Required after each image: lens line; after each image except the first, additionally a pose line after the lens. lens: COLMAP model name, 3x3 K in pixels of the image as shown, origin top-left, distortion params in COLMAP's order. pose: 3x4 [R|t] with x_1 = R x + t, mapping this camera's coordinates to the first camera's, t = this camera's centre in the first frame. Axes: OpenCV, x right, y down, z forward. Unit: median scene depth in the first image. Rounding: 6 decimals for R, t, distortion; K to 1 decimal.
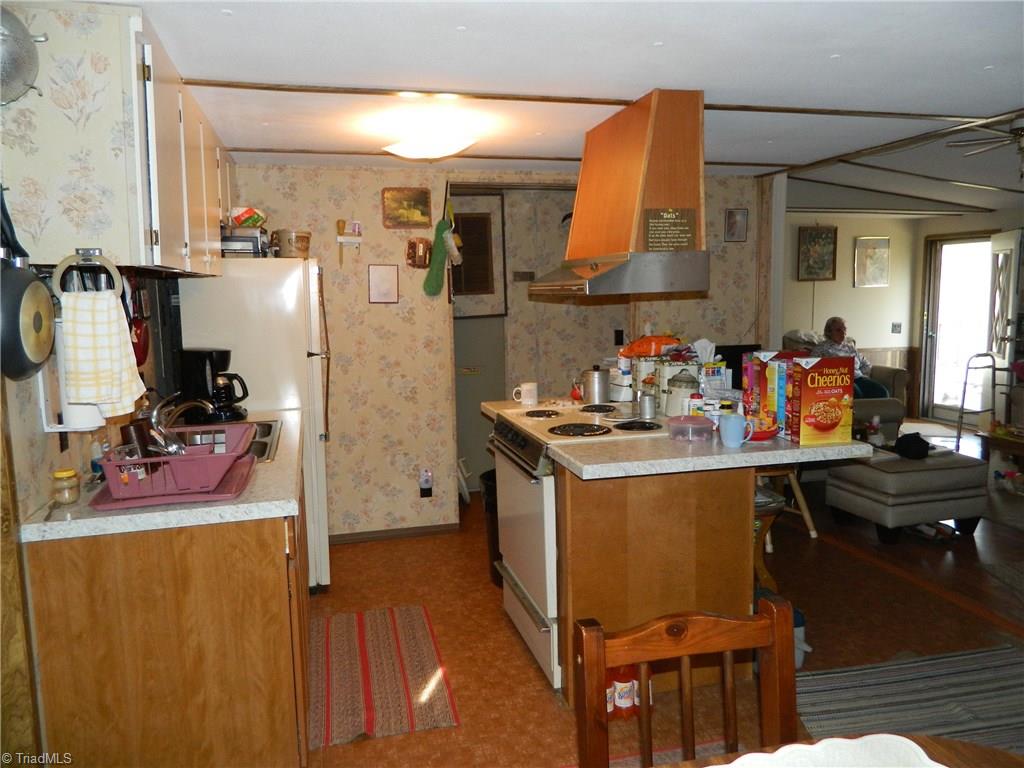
lens RADIAL K [[755.9, 0, 507.9], [0, 755.9, 378.1], [0, 0, 1]] dist [-0.002660, -0.003195]
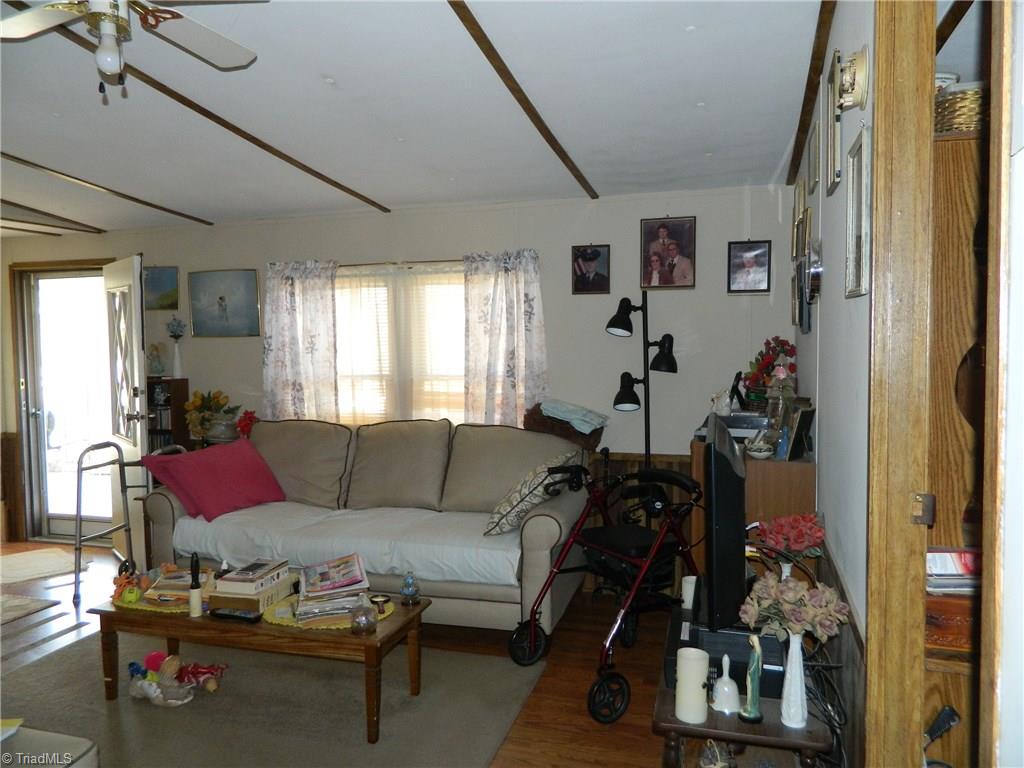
lens RADIAL K [[755.9, 0, 507.9], [0, 755.9, 378.1], [0, 0, 1]] dist [-0.002660, -0.003195]
pose [[0.521977, -0.040446, 0.852000, 0.259411], [0.103757, 0.994468, -0.016357, -0.040345], [-0.846626, 0.096939, 0.523286, 0.359609]]
